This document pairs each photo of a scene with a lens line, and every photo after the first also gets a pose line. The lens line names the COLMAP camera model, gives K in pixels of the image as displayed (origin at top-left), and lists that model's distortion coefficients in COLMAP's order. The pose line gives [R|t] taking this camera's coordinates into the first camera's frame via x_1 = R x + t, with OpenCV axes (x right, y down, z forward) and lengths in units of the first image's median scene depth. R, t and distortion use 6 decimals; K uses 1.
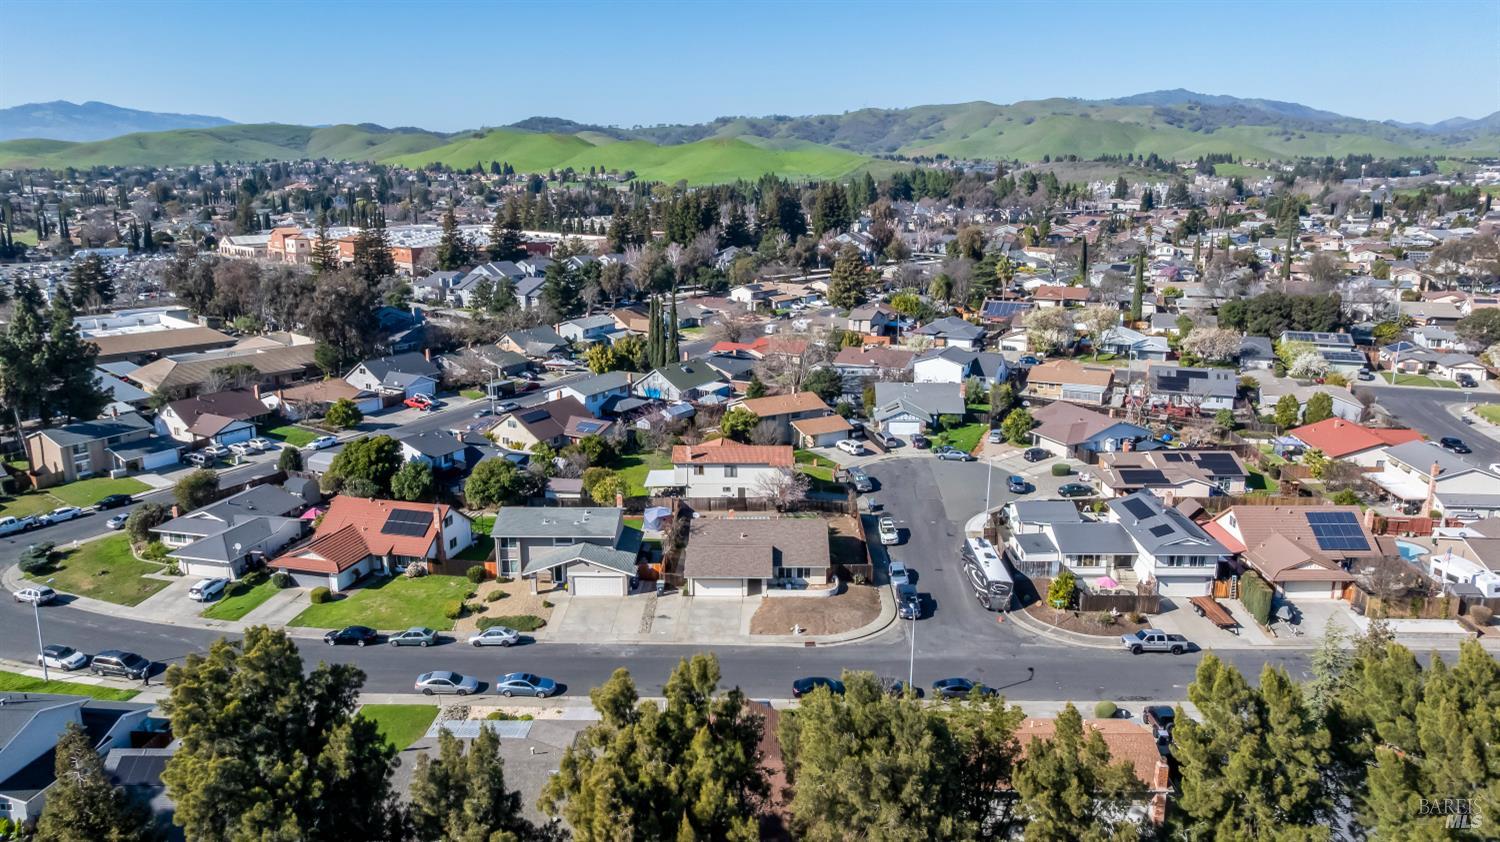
lens RADIAL K [[1035.2, 0, 750.0], [0, 1035.2, 421.0], [0, 0, 1]] dist [0.000175, -0.051572]
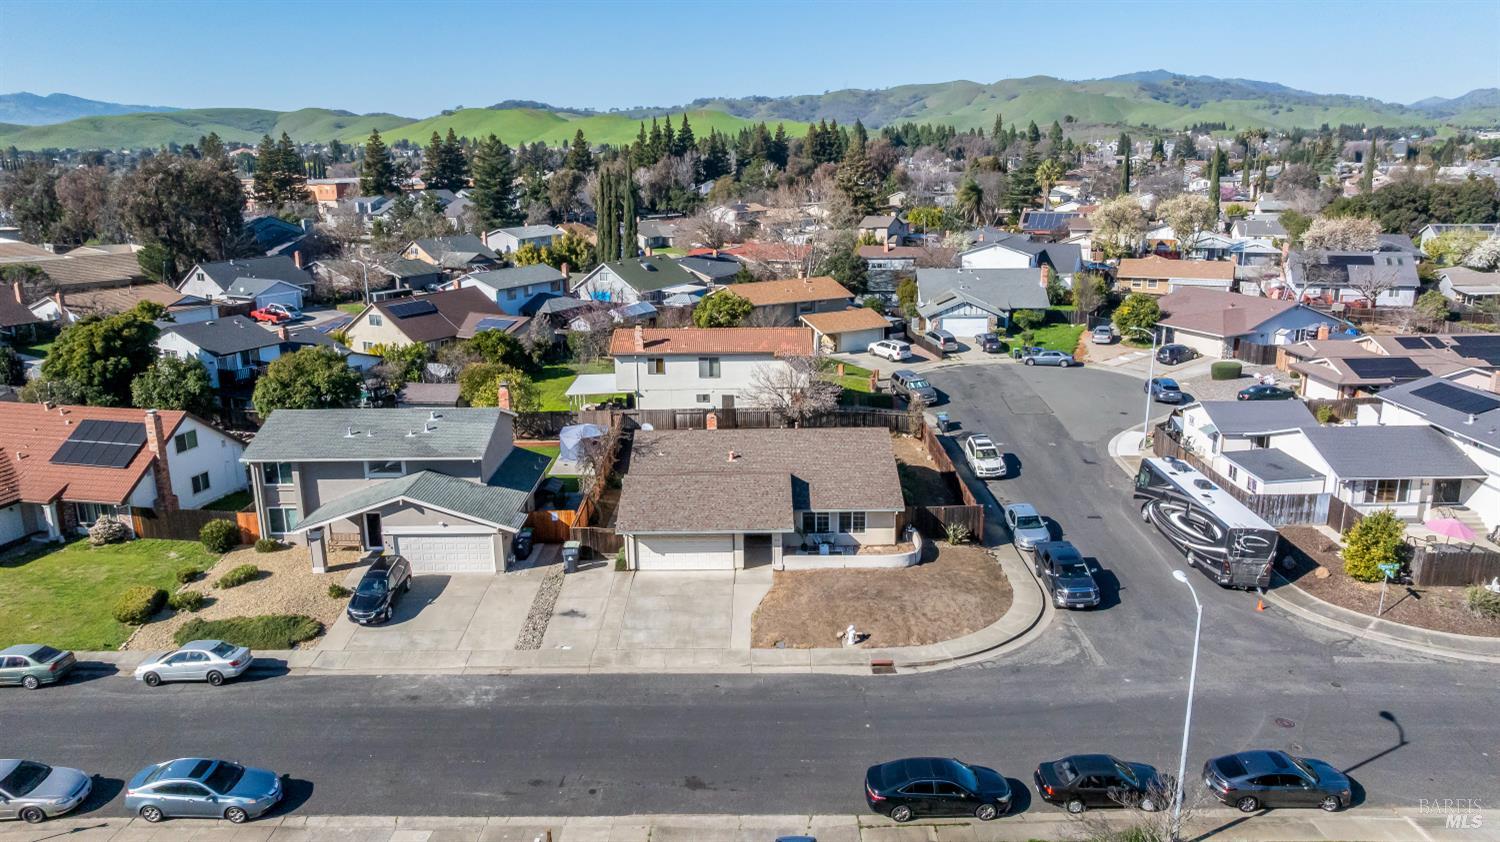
lens RADIAL K [[1048.6, 0, 750.0], [0, 1048.6, 421.0], [0, 0, 1]] dist [-0.044992, 0.044535]
pose [[0.999768, -0.014389, 0.016028, -0.005316], [0.014200, 0.999829, 0.011867, 0.073824], [-0.016196, -0.011637, 0.999801, 0.398691]]
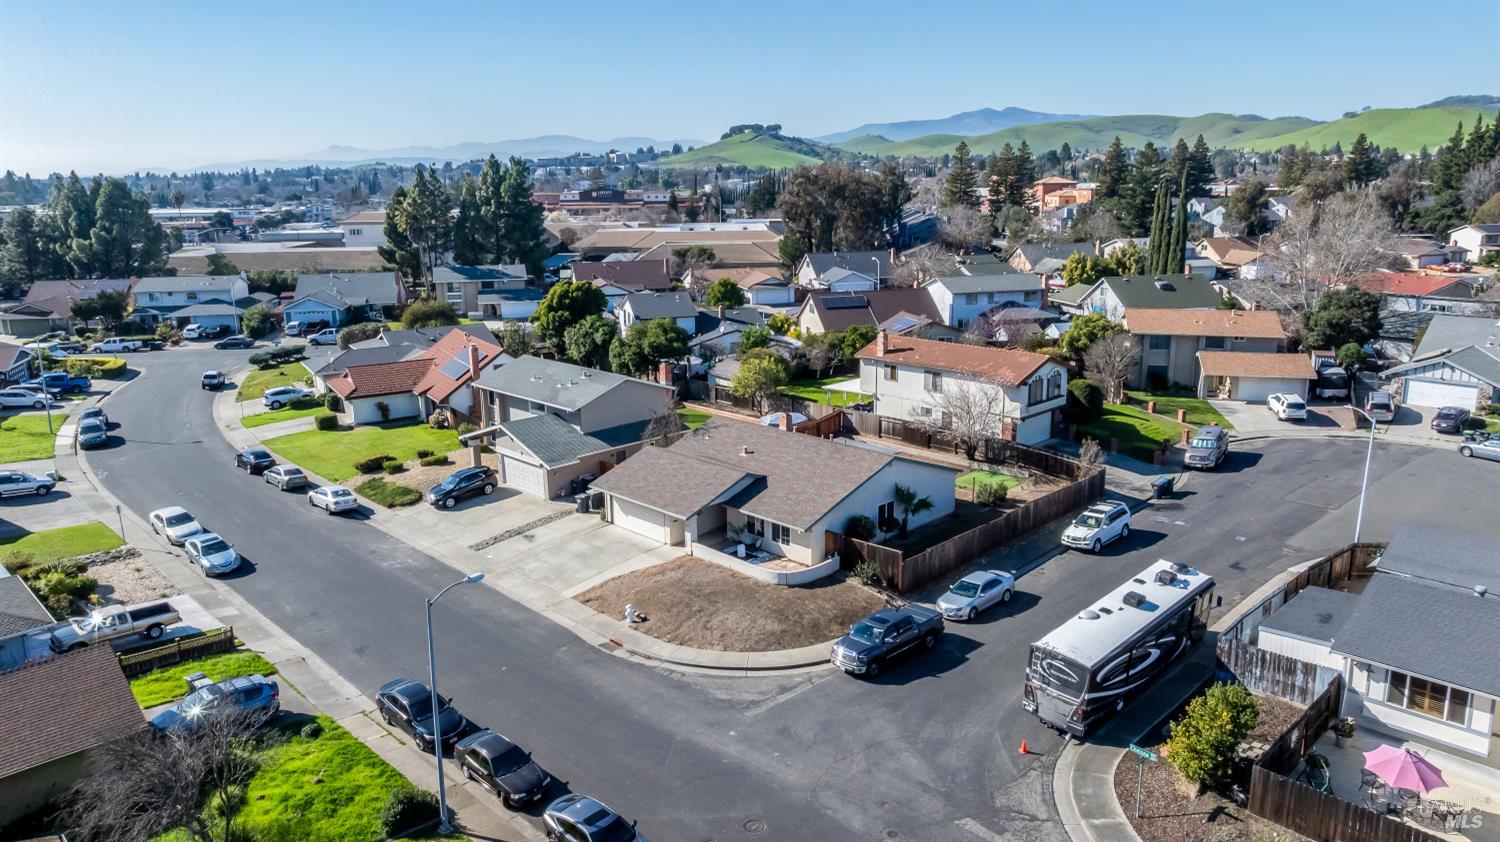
lens RADIAL K [[1048.6, 0, 750.0], [0, 1048.6, 421.0], [0, 0, 1]] dist [-0.044992, 0.044535]
pose [[0.713763, 0.157222, -0.682513, 0.324496], [-0.154400, 0.985827, 0.065623, 0.048543], [0.683157, 0.058541, 0.727921, 0.499617]]
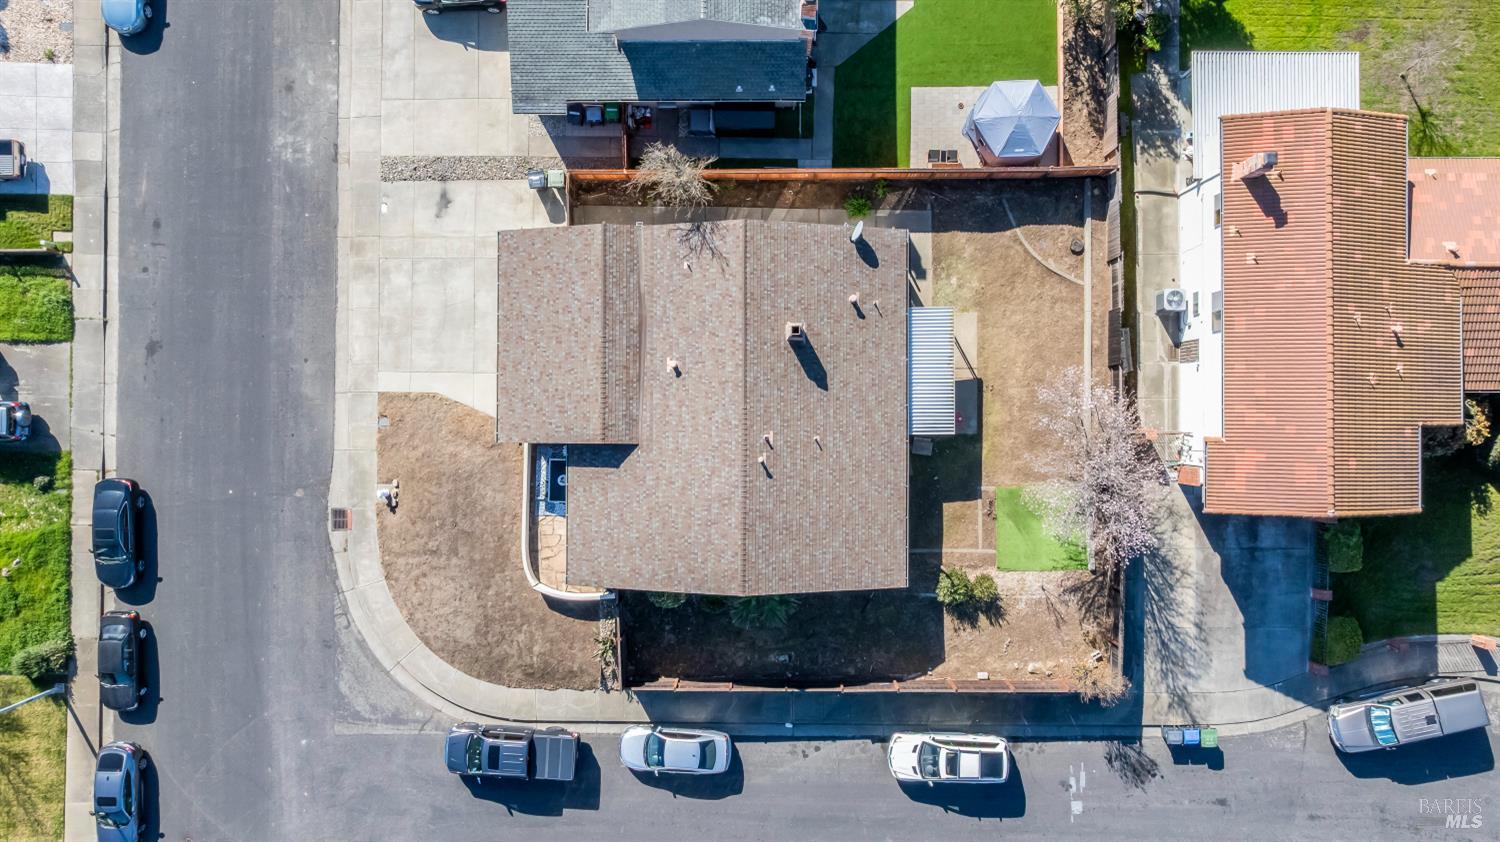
lens RADIAL K [[1048.6, 0, 750.0], [0, 1048.6, 421.0], [0, 0, 1]] dist [-0.044992, 0.044535]
pose [[0.015984, 0.999752, -0.015510, 0.017206], [-0.231384, 0.018789, 0.972681, -0.224403], [0.972731, -0.011959, 0.231627, 0.799552]]
